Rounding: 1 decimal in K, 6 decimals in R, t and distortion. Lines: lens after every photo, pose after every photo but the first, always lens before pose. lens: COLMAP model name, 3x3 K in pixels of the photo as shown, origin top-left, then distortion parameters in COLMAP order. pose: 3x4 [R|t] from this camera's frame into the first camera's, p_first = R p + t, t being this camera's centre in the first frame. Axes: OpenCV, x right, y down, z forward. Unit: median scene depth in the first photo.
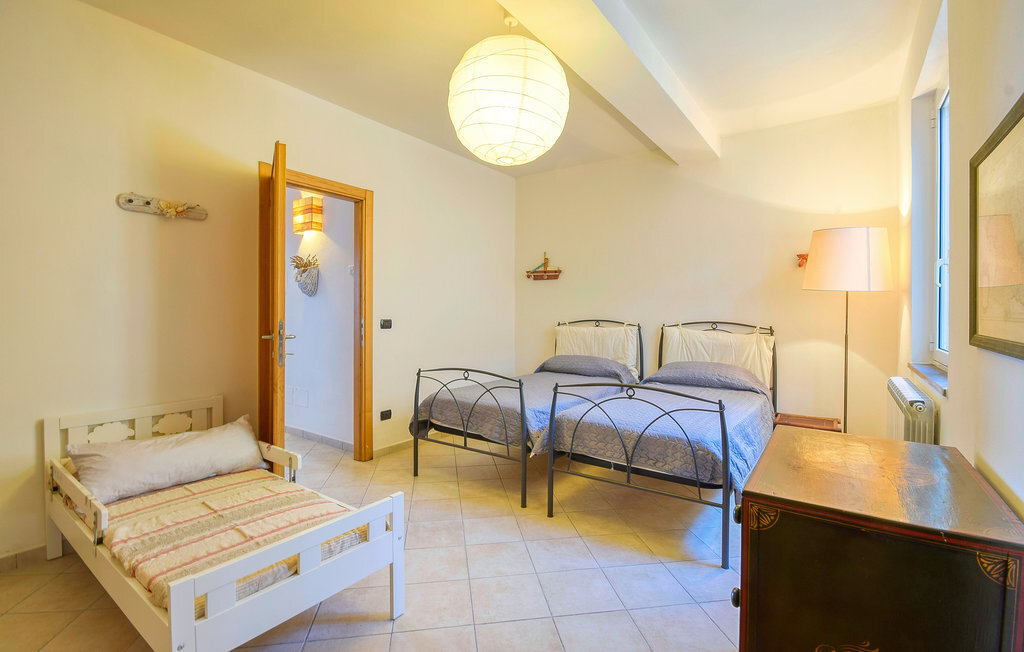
lens RADIAL K [[458.1, 0, 506.7], [0, 458.1, 328.9], [0, 0, 1]] dist [-0.001496, -0.000437]
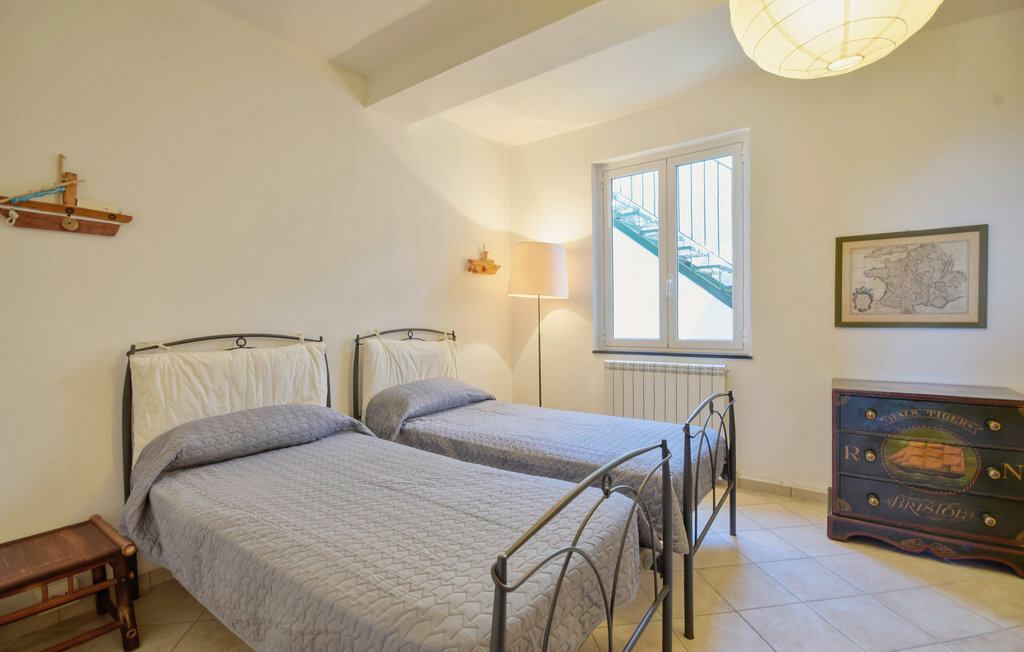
lens RADIAL K [[458.1, 0, 506.7], [0, 458.1, 328.9], [0, 0, 1]] dist [-0.001496, -0.000437]
pose [[0.001120, -0.021269, 0.999773, -0.309637], [0.061476, 0.997884, 0.021160, -0.019260], [-0.998108, 0.061438, 0.002426, 0.734096]]
